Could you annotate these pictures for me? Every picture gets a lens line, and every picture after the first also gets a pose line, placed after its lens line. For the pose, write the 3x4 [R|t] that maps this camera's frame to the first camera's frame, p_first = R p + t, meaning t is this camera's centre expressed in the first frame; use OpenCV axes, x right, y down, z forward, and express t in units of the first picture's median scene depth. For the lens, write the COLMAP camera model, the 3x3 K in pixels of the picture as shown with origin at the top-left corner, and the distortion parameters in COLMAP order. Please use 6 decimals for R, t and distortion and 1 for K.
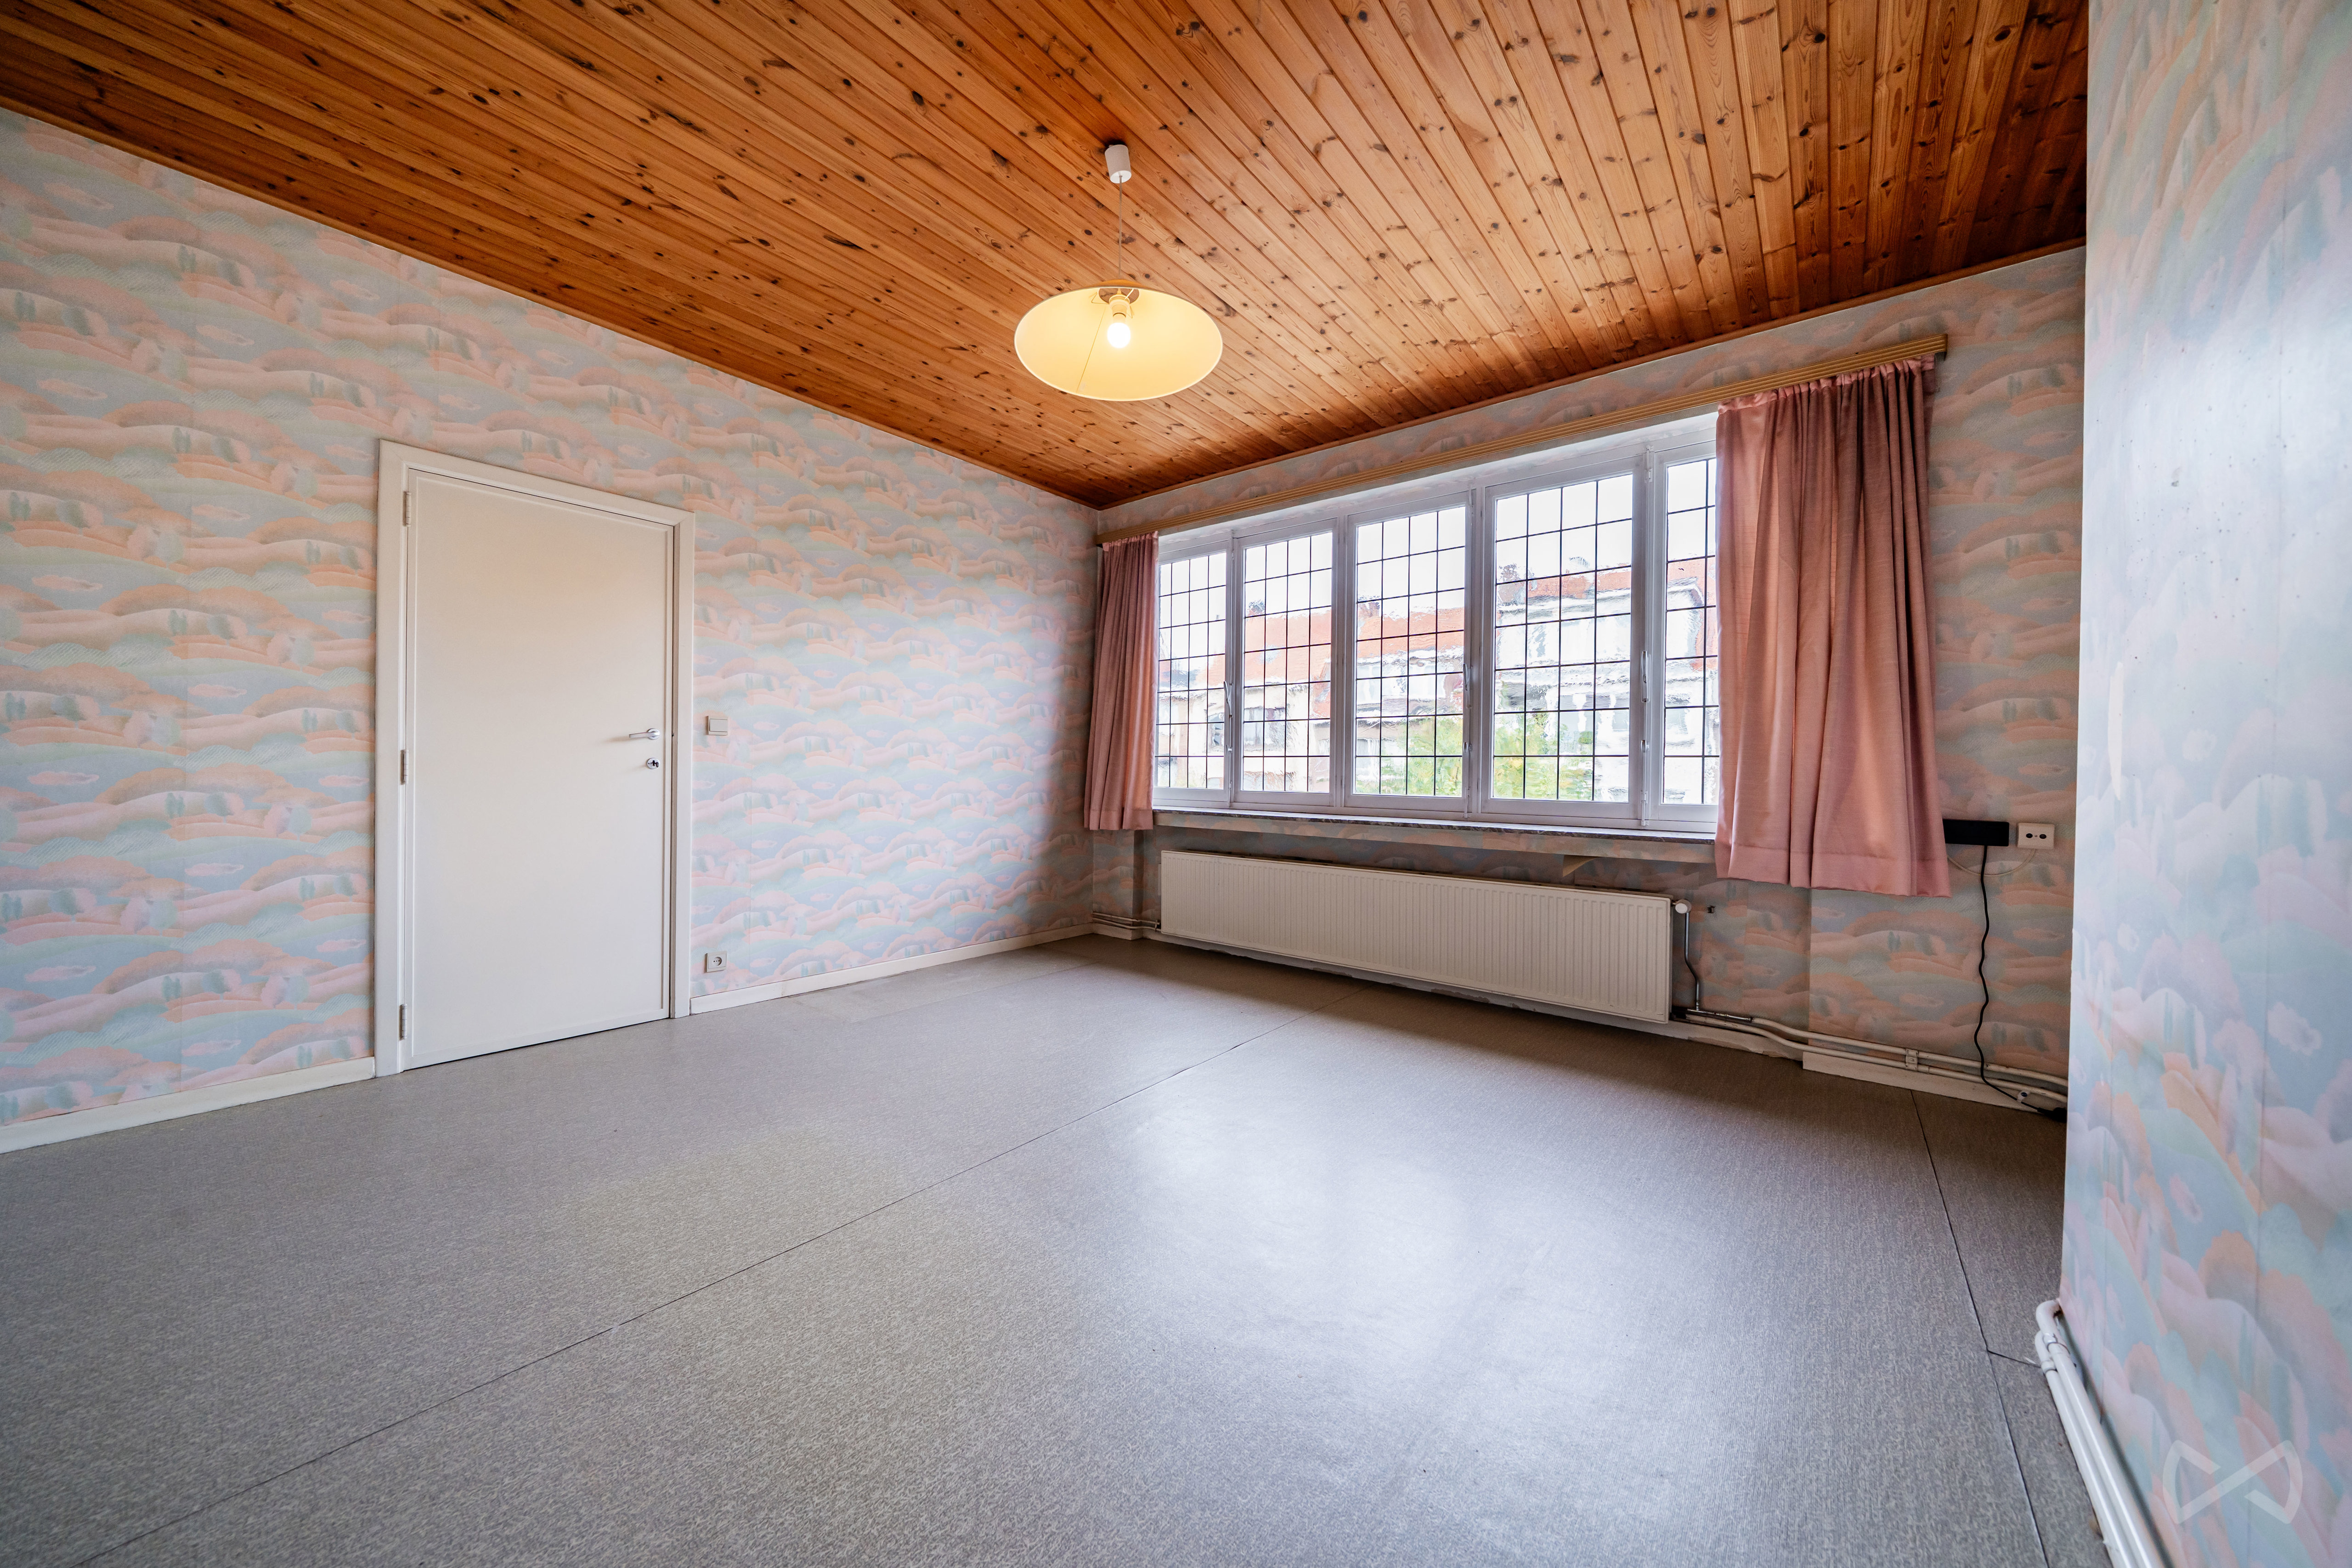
lens RADIAL K [[801.0, 0, 1158.1], [0, 801.0, 778.1], [0, 0, 1]] dist [-0.003627, -0.000144]
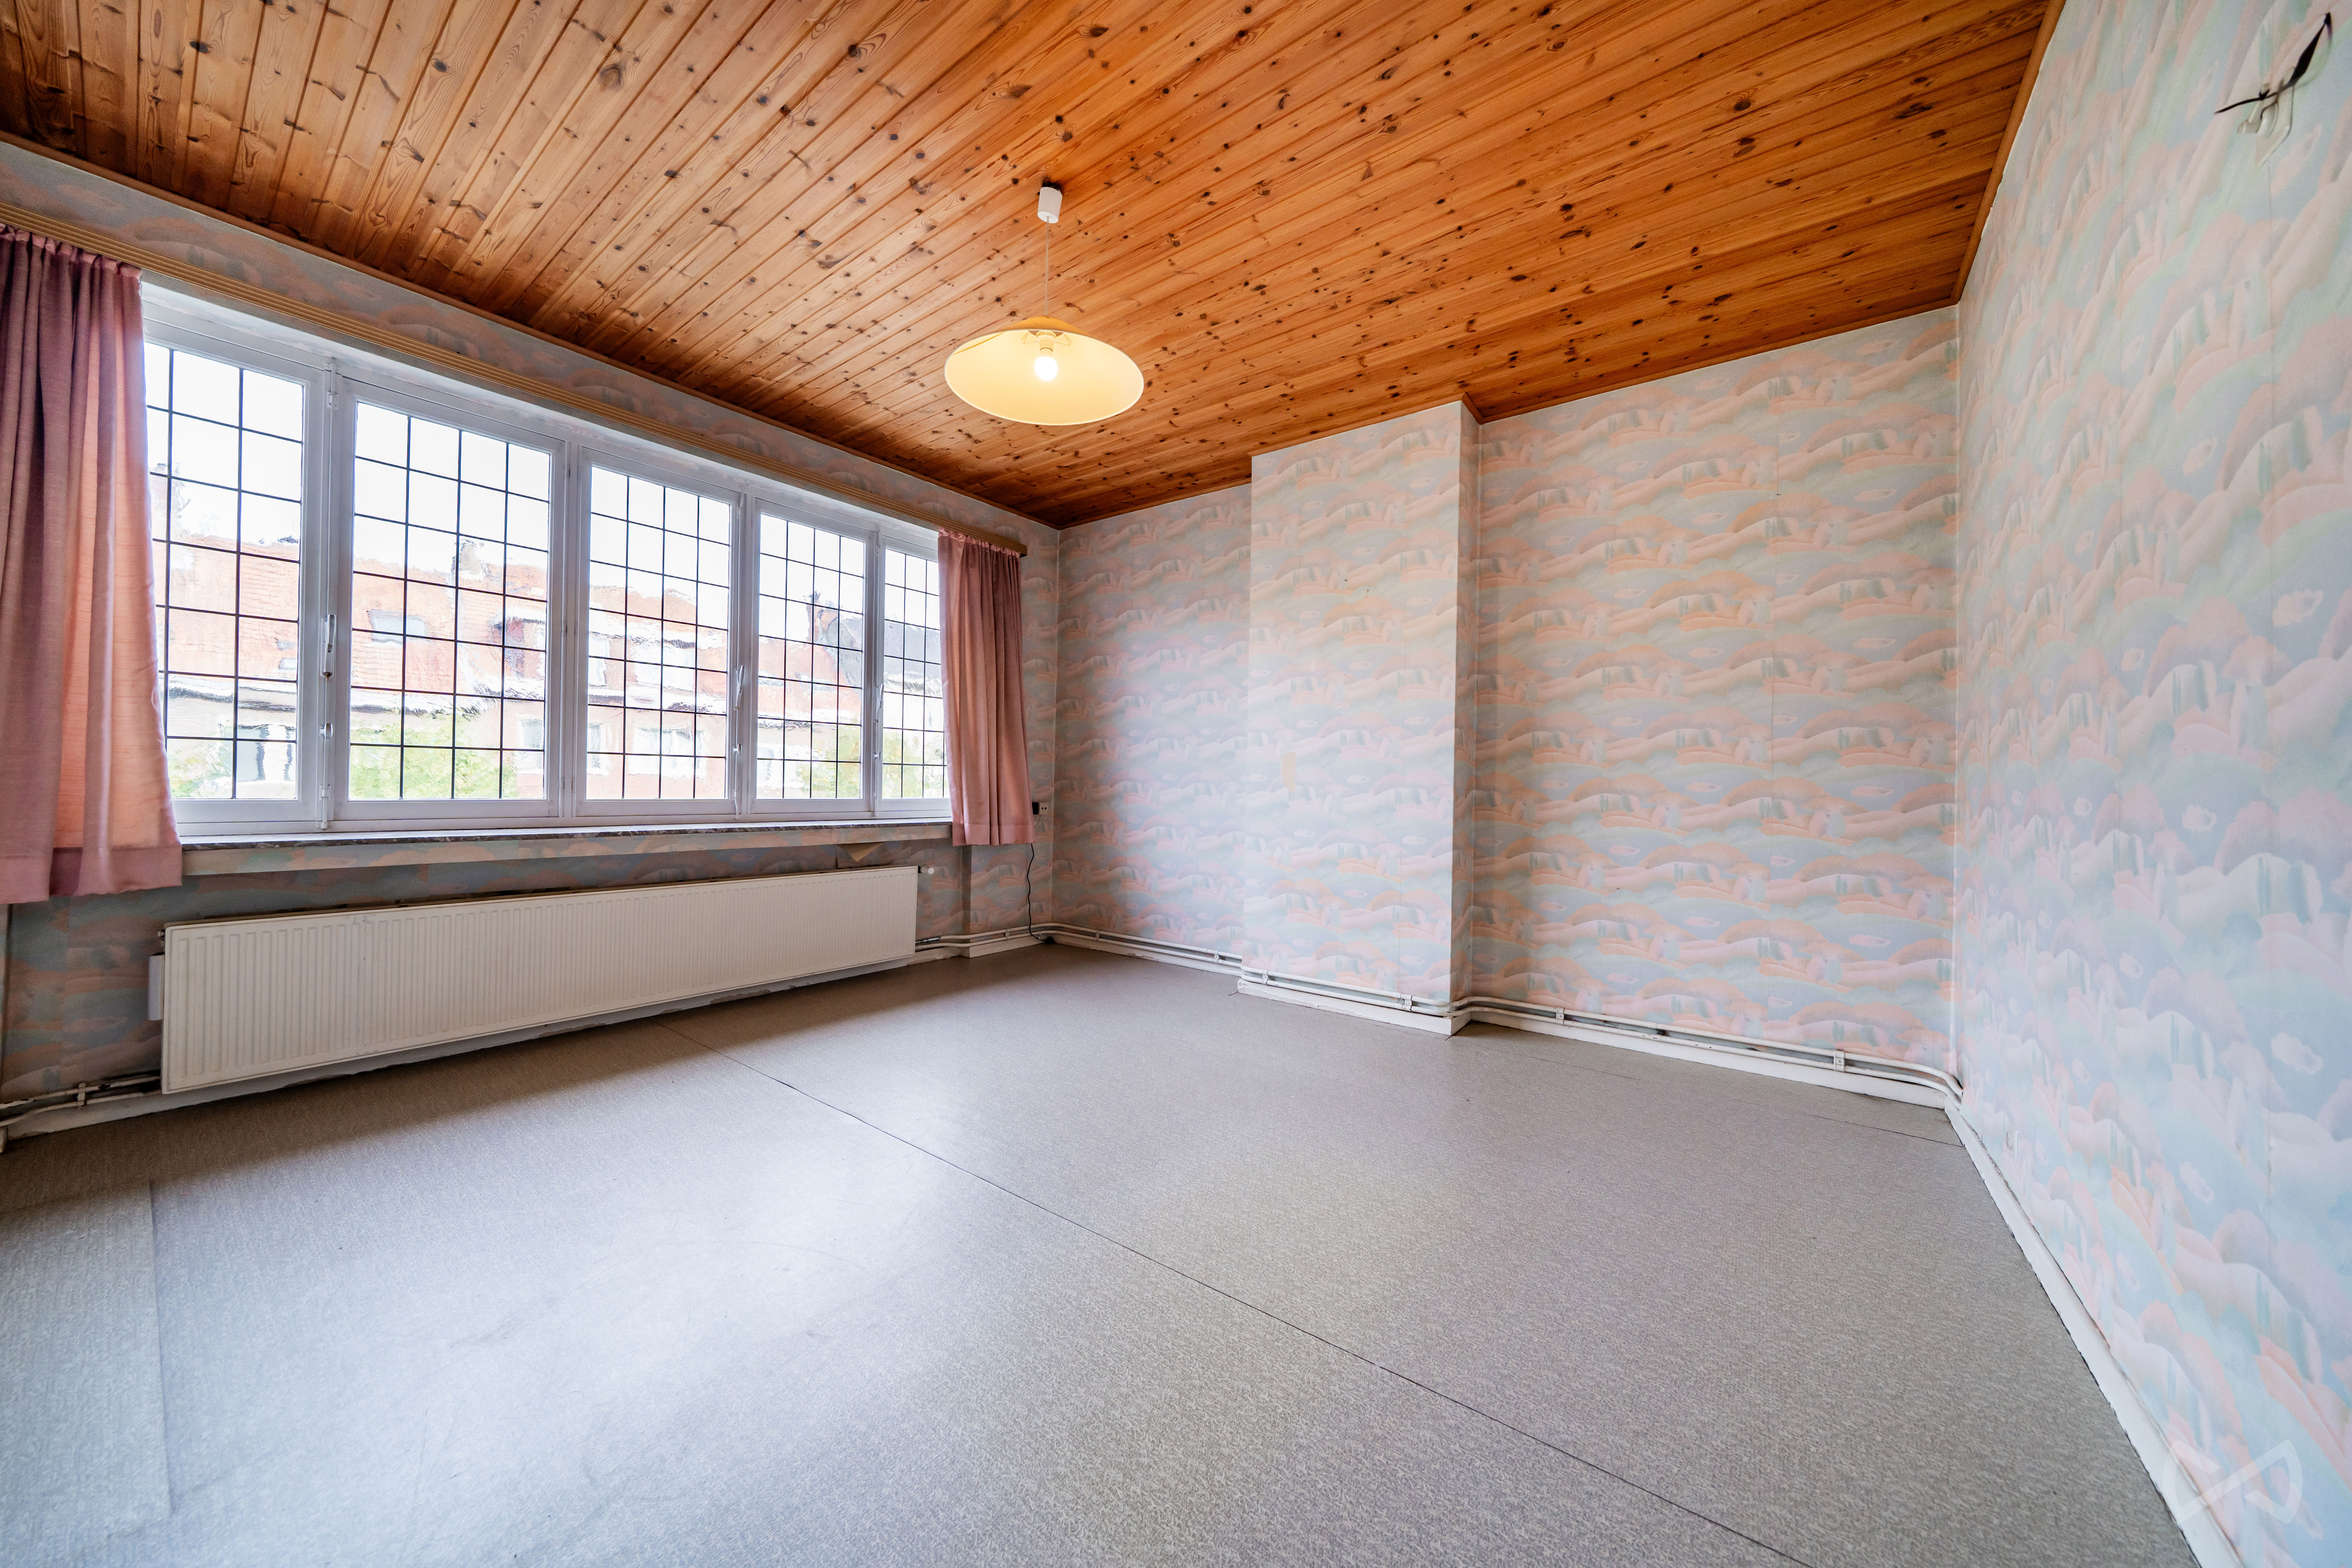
lens RADIAL K [[801.5, 0, 1161.1], [0, 801.5, 781.5], [0, 0, 1]] dist [0.000013, -0.001861]
pose [[-0.038272, -0.010660, 0.999211, -0.590371], [-0.009577, 0.999901, 0.010301, -0.012535], [-0.999221, -0.009175, -0.038370, 0.470616]]
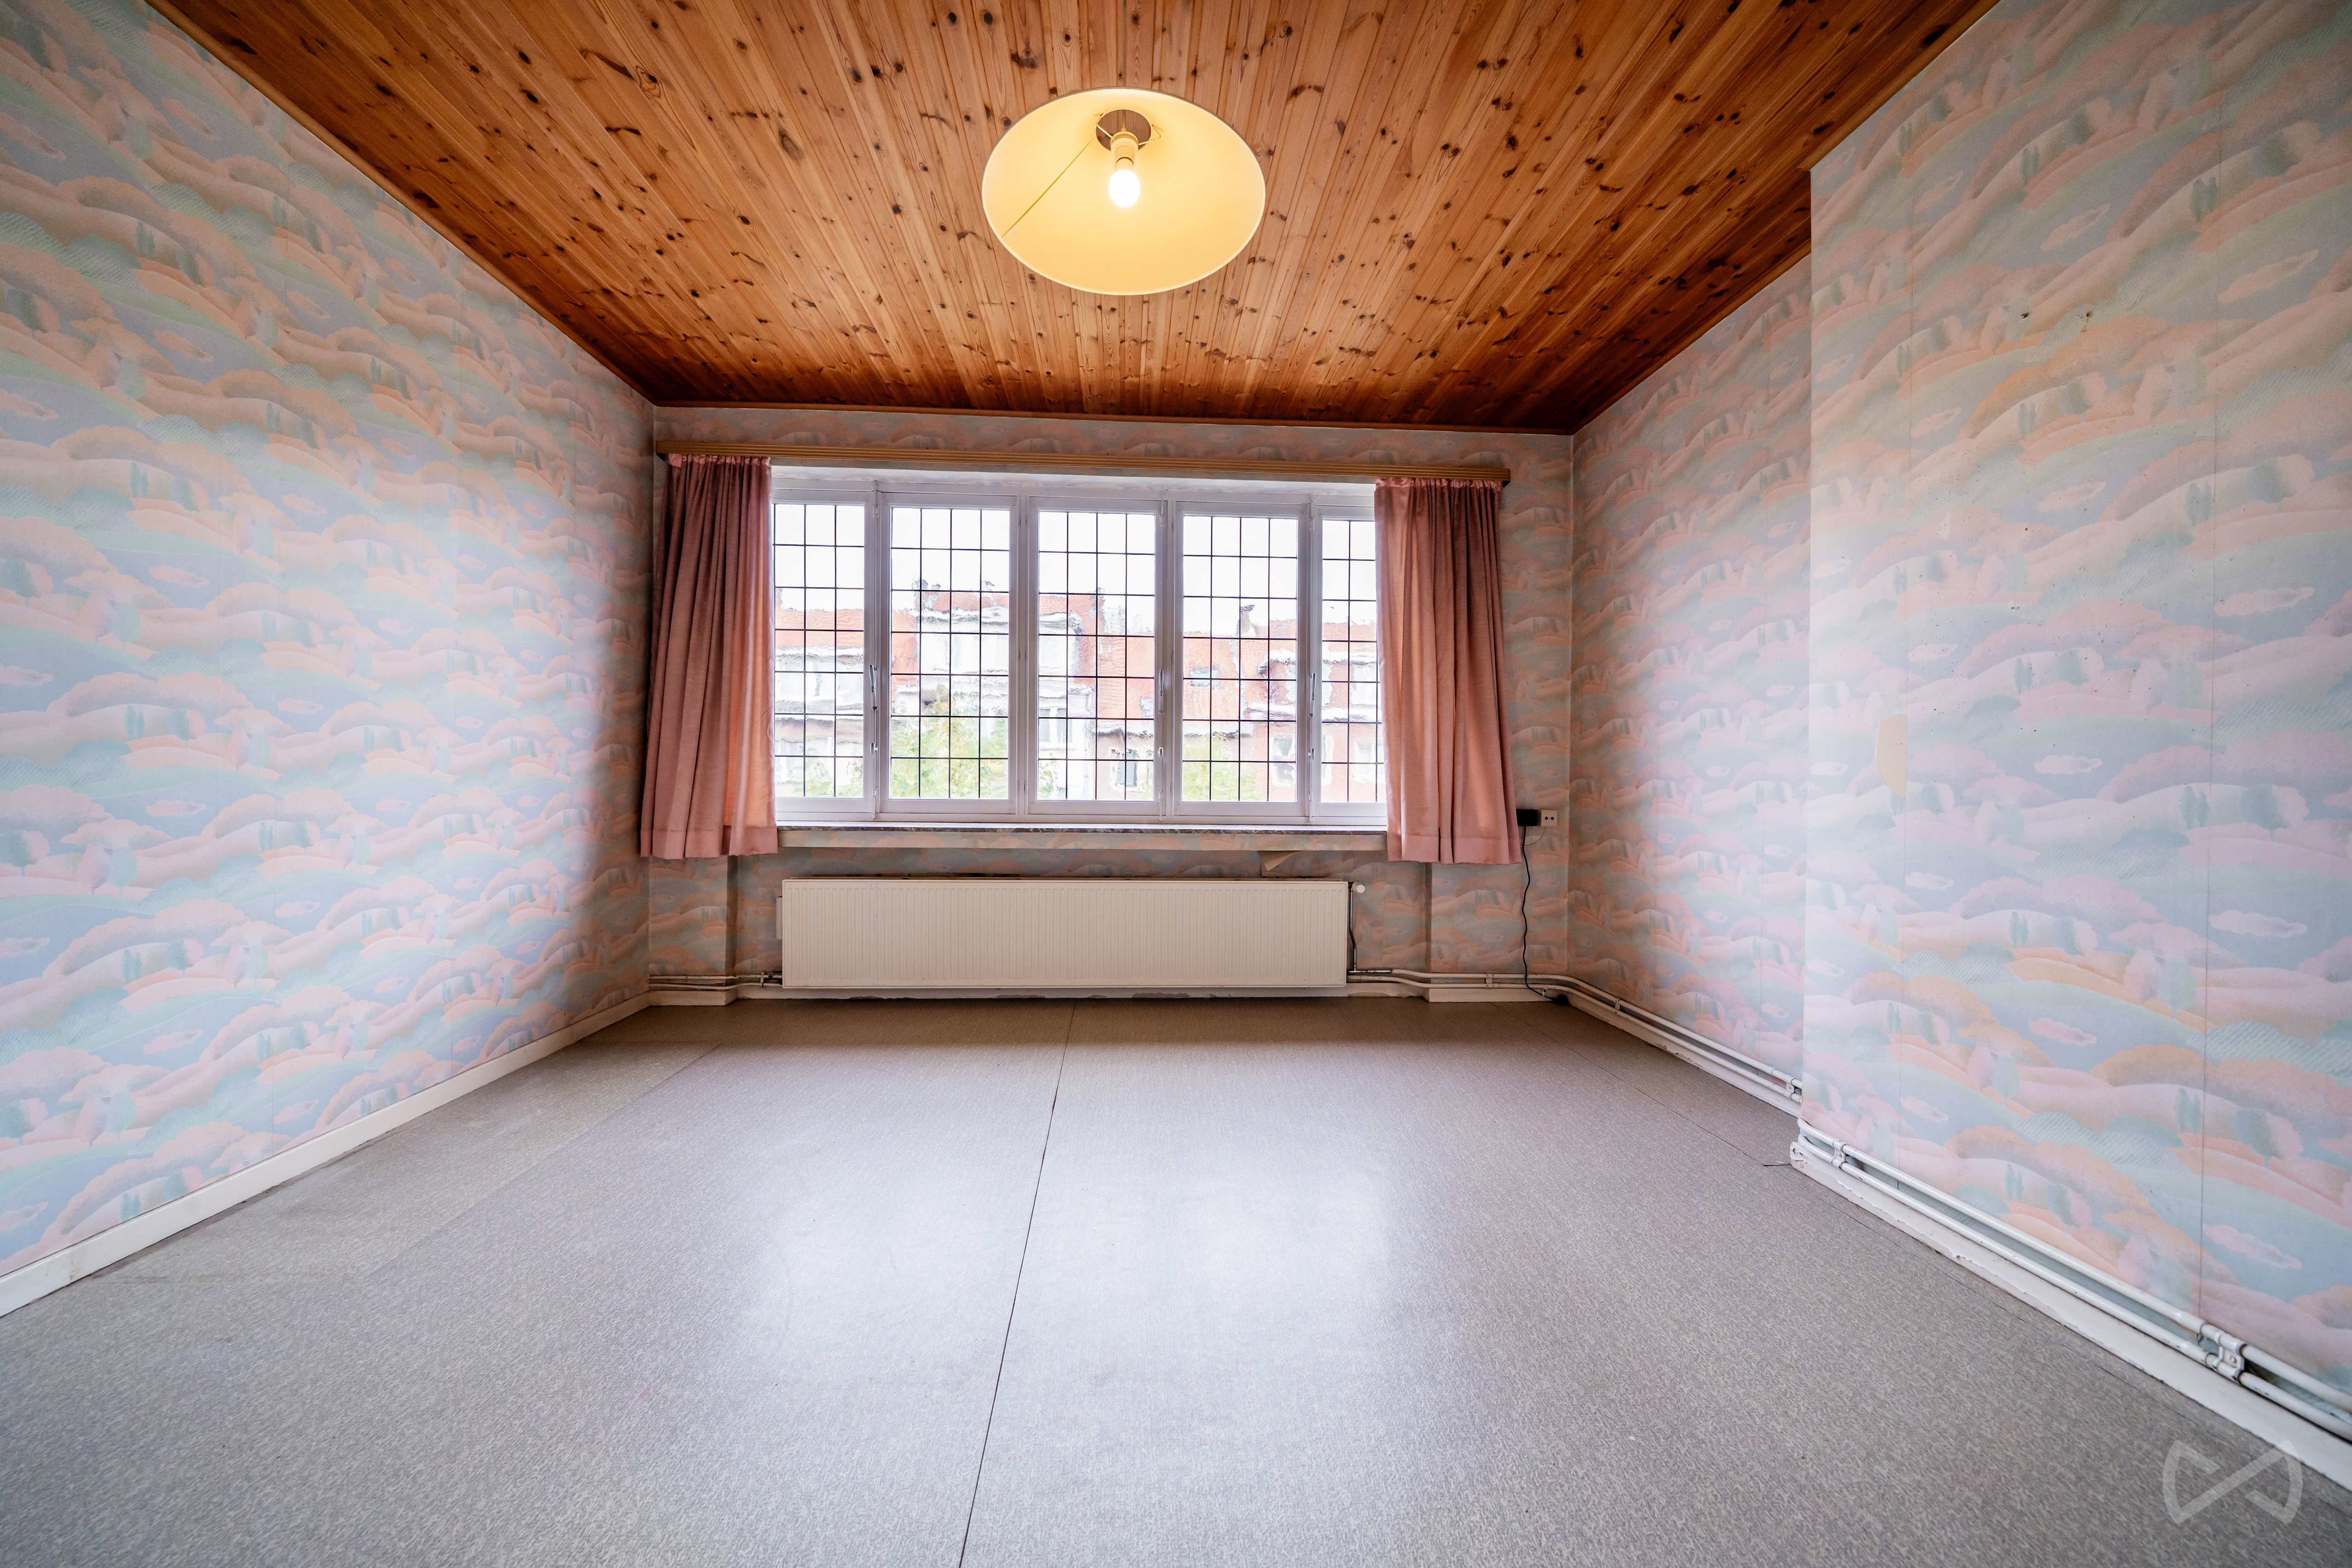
lens RADIAL K [[801.5, 0, 1161.1], [0, 801.5, 781.5], [0, 0, 1]] dist [0.000013, -0.001861]
pose [[0.738141, -0.007871, 0.674600, -0.281319], [0.006170, 0.999969, 0.004915, -0.005264], [-0.674618, 0.000534, 0.738167, 0.226999]]
